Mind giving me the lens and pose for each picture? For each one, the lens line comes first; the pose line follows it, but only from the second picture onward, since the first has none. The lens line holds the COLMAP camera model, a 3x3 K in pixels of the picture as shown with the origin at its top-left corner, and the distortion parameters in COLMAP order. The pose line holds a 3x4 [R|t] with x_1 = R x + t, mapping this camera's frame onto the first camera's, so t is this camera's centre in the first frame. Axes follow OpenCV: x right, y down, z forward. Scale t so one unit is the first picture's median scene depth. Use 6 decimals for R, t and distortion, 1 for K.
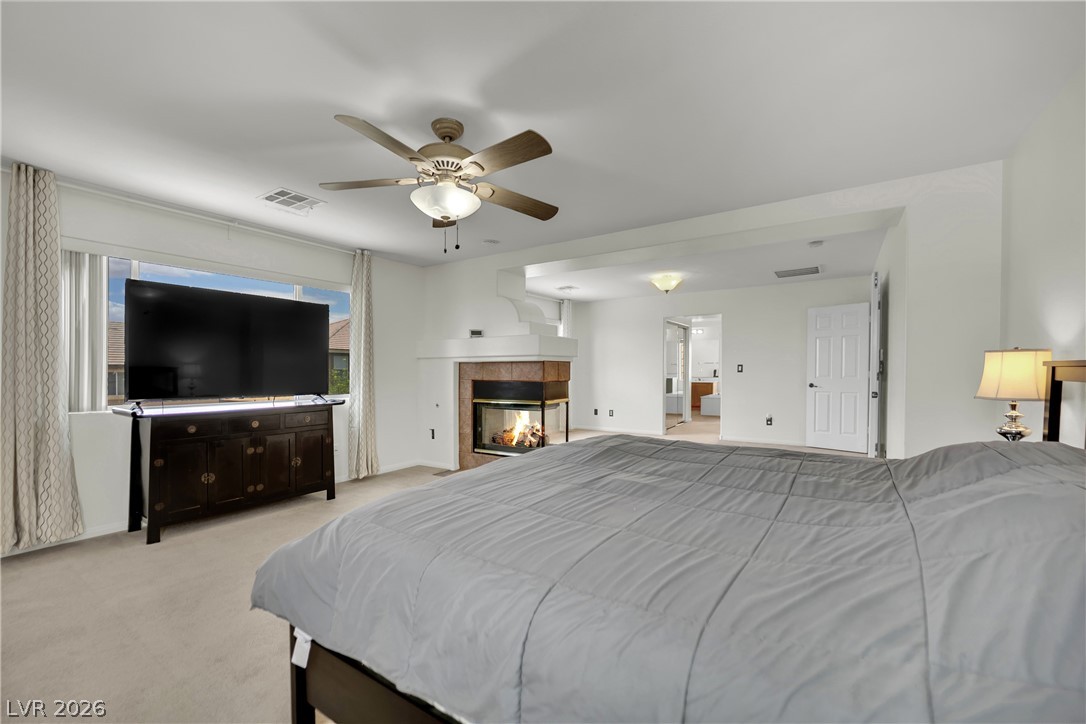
lens RADIAL K [[452.3, 0, 546.6], [0, 452.3, 357.3], [0, 0, 1]] dist [-0.002781, -0.000299]
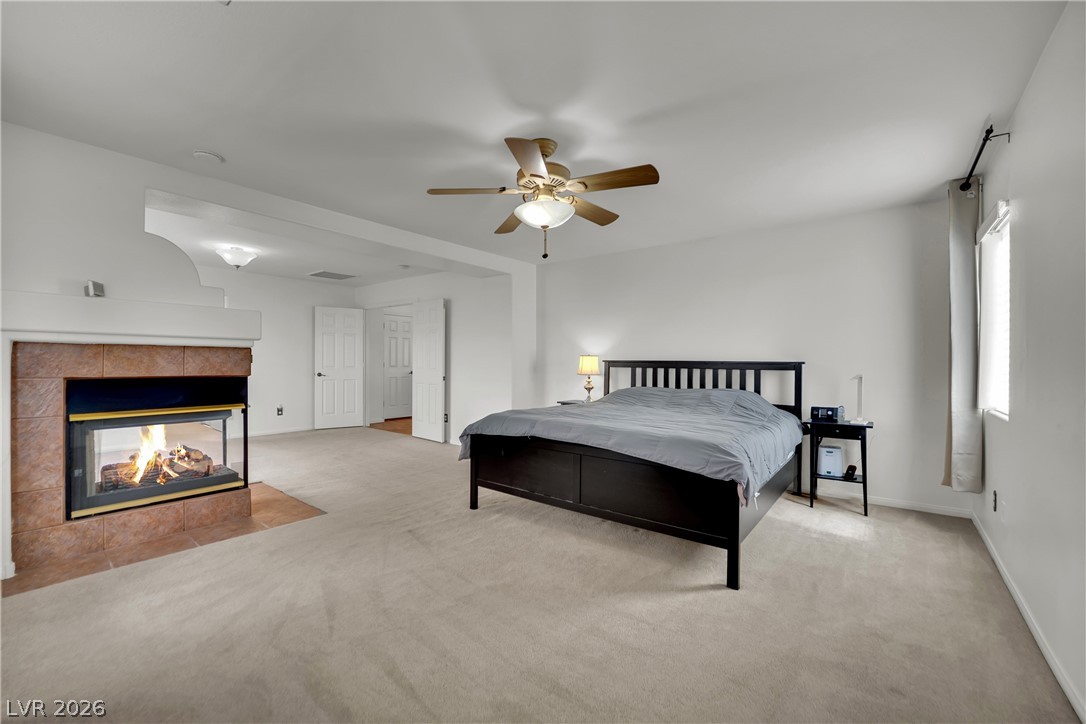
lens RADIAL K [[454.1, 0, 545.3], [0, 454.1, 362.7], [0, 0, 1]] dist [-0.000984, 0.000141]
pose [[0.053764, 0.003061, 0.998549, -0.641874], [-0.036889, 0.999319, -0.001077, 0.013790], [-0.997872, -0.036777, 0.053840, 0.442280]]
